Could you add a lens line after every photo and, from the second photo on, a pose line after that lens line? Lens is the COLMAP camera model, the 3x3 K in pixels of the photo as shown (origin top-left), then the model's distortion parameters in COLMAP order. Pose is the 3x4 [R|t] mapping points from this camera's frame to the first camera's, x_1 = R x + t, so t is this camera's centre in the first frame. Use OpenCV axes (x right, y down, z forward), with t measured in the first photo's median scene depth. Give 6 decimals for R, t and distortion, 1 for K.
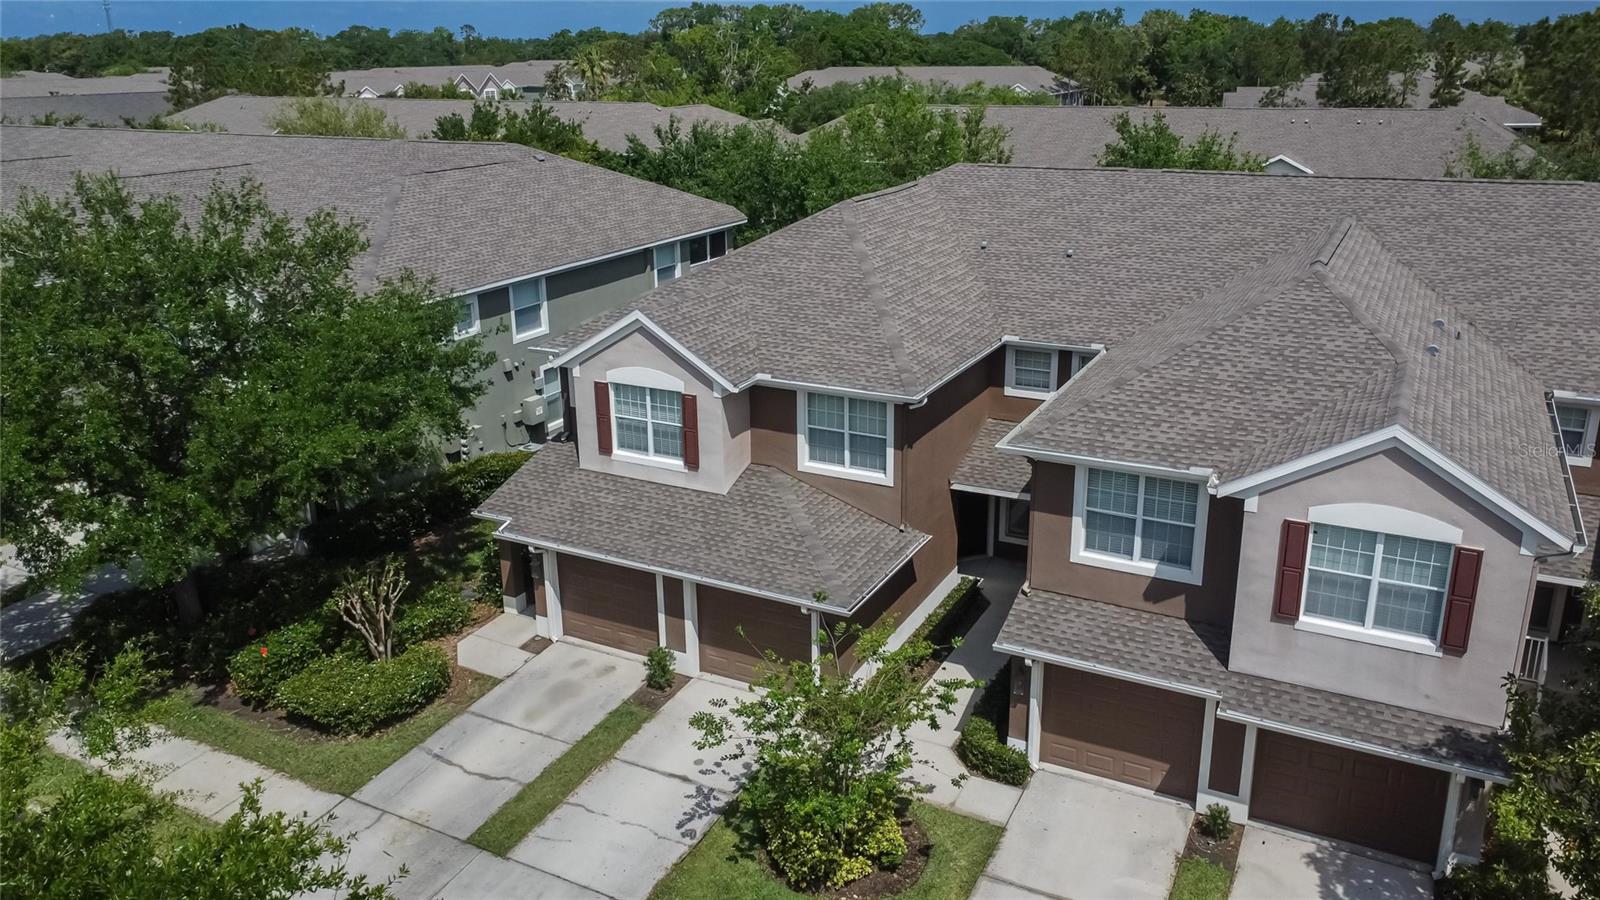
lens RADIAL K [[1223.4, 0, 804.1], [0, 1223.4, 395.7], [0, 0, 1]] dist [0.013286, 0.003999]
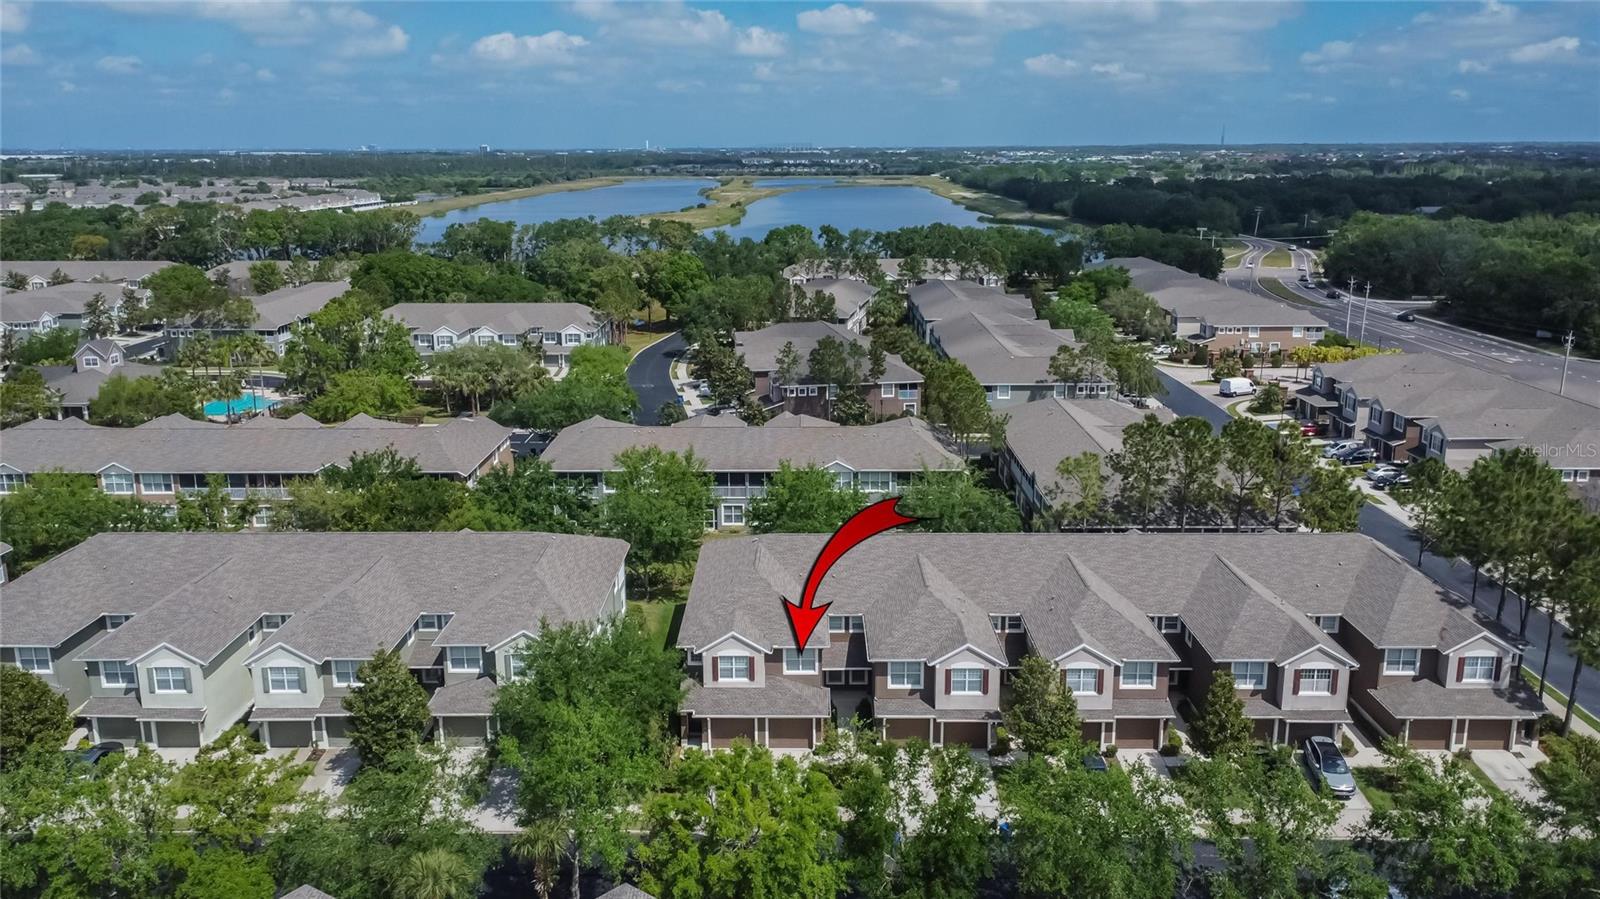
lens RADIAL K [[1223.4, 0, 817.9], [0, 1223.4, 404.2], [0, 0, 1]] dist [0.013286, 0.003999]
pose [[0.881206, -0.086998, 0.464658, -1.313103], [0.119893, 0.991912, -0.041657, -0.477592], [-0.457276, 0.092418, 0.884510, -1.811630]]
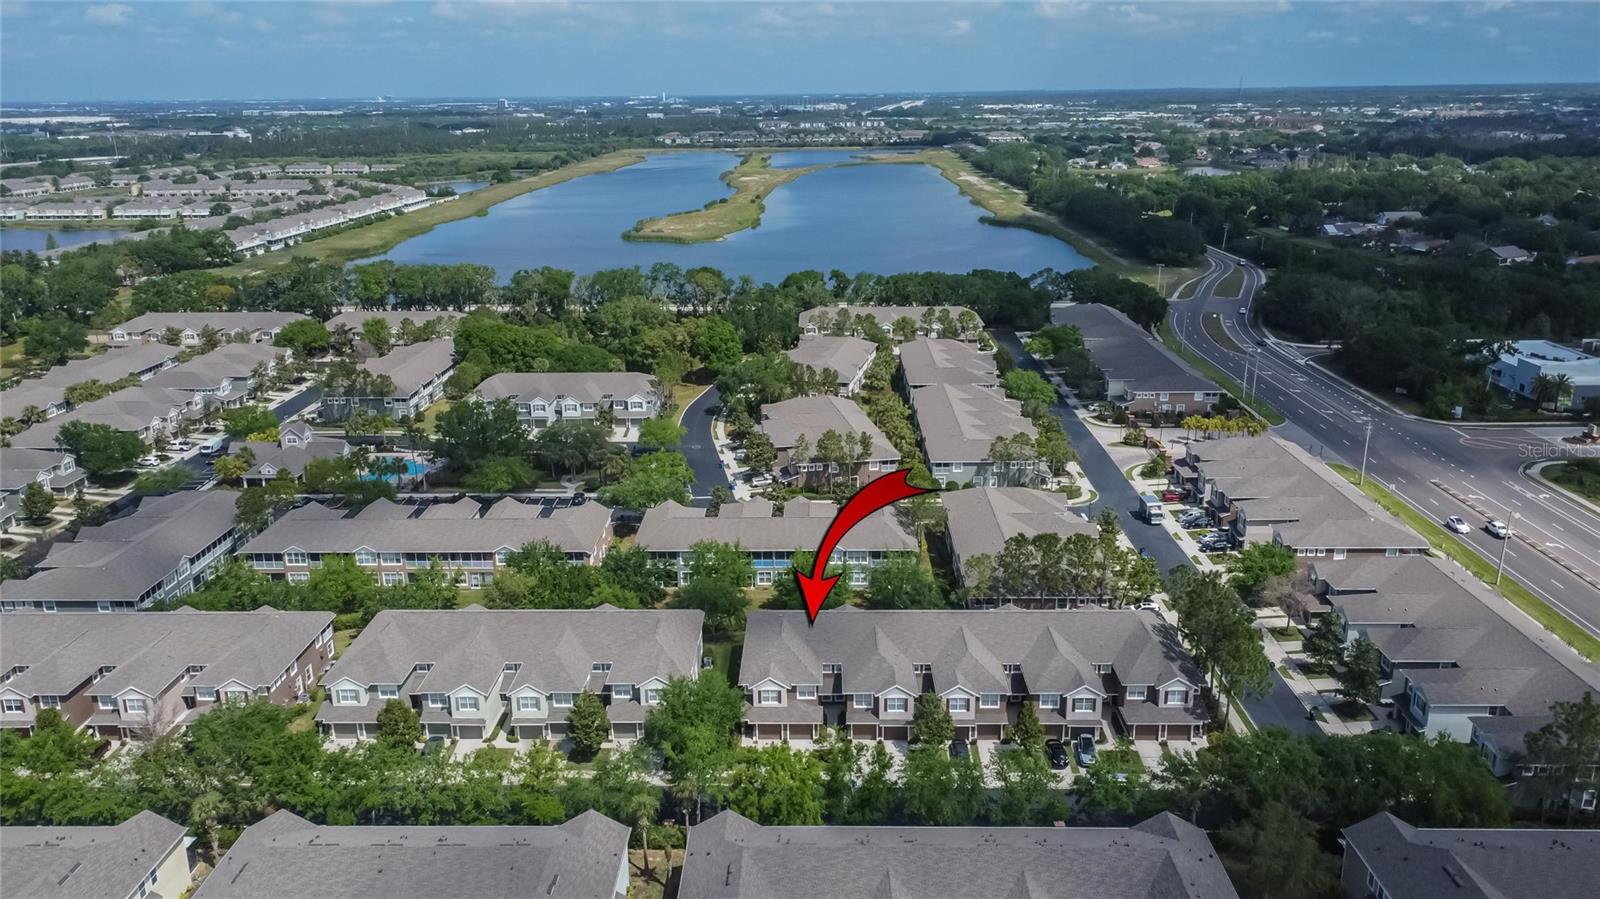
lens RADIAL K [[1223.4, 0, 833.7], [0, 1223.4, 458.0], [0, 0, 1]] dist [0.013286, 0.003999]
pose [[0.881979, -0.127973, 0.453581, -2.279163], [0.119173, 0.991709, 0.048070, -1.293585], [-0.455972, 0.011658, 0.889918, -4.082758]]
